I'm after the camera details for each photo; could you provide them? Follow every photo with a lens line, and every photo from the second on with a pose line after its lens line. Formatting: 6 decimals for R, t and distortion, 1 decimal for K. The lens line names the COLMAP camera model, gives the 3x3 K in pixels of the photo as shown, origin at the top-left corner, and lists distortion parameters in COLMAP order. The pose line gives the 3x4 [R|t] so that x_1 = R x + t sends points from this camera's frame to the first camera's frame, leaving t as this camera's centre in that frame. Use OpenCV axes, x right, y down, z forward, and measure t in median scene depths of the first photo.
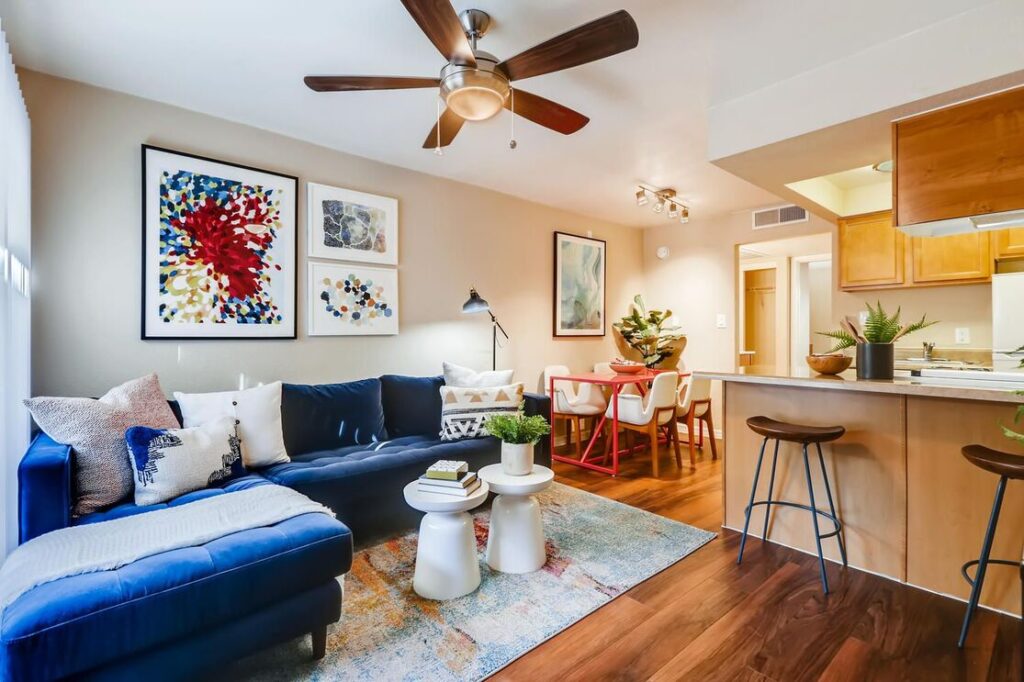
lens RADIAL K [[475.4, 0, 505.7], [0, 475.4, 336.2], [0, 0, 1]] dist [0.002271, 0.000063]
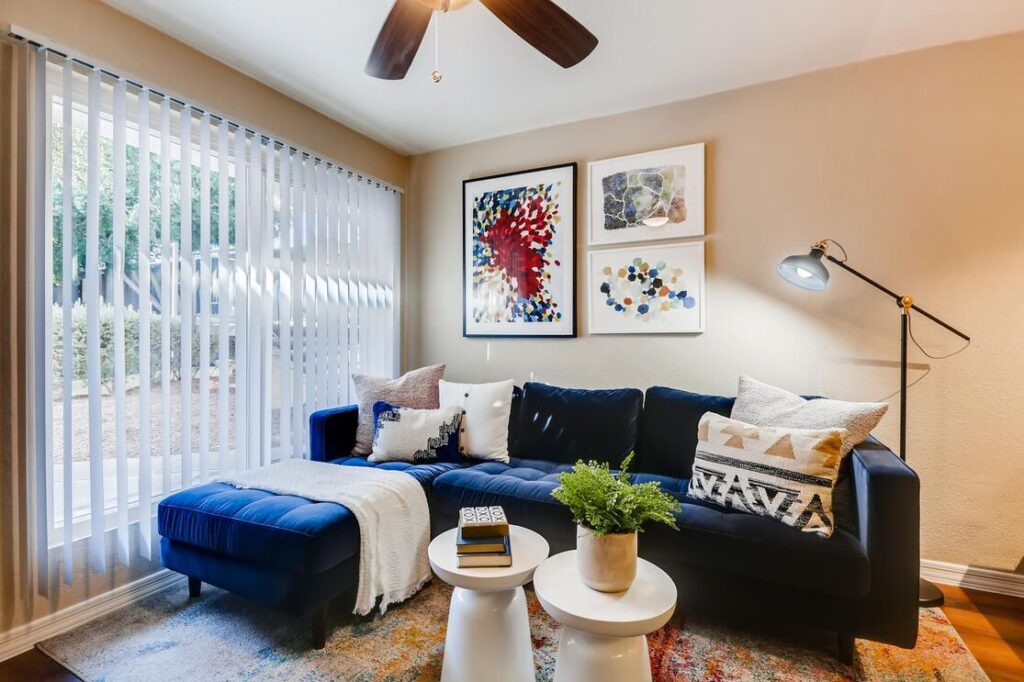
lens RADIAL K [[475.4, 0, 509.4], [0, 475.4, 339.5], [0, 0, 1]] dist [0.002271, 0.000063]
pose [[0.380806, 0.004872, -0.924642, 0.389635], [-0.008008, 0.999966, 0.001971, 0.009850], [0.924620, 0.006654, 0.380832, 0.561274]]
